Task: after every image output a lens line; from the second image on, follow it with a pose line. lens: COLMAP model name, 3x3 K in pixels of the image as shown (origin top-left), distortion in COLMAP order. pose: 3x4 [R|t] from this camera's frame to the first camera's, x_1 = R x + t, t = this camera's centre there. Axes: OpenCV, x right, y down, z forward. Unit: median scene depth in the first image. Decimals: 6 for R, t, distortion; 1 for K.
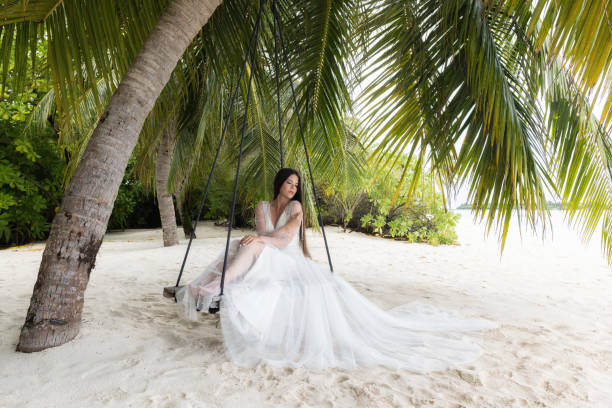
lens RADIAL K [[473.0, 0, 320.6], [0, 473.0, 204.6], [0, 0, 1]] dist [0.007142, -0.008511]
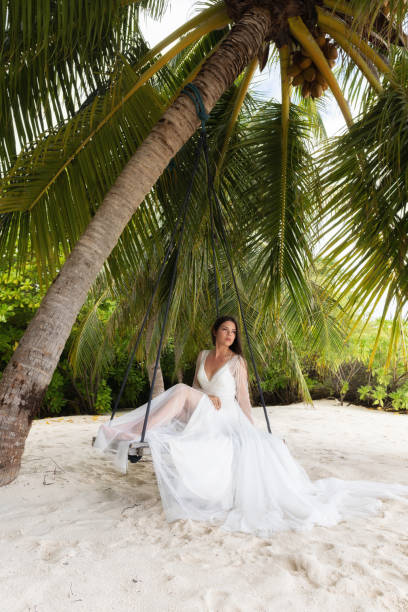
lens RADIAL K [[454.4, 0, 201.5], [0, 454.4, 292.9], [0, 0, 1]] dist [0.001741, 0.003331]
pose [[0.957832, -0.077574, -0.276659, 0.109956], [0.018354, 0.977418, -0.210518, 0.053129], [0.286742, 0.196563, 0.937626, 0.062174]]
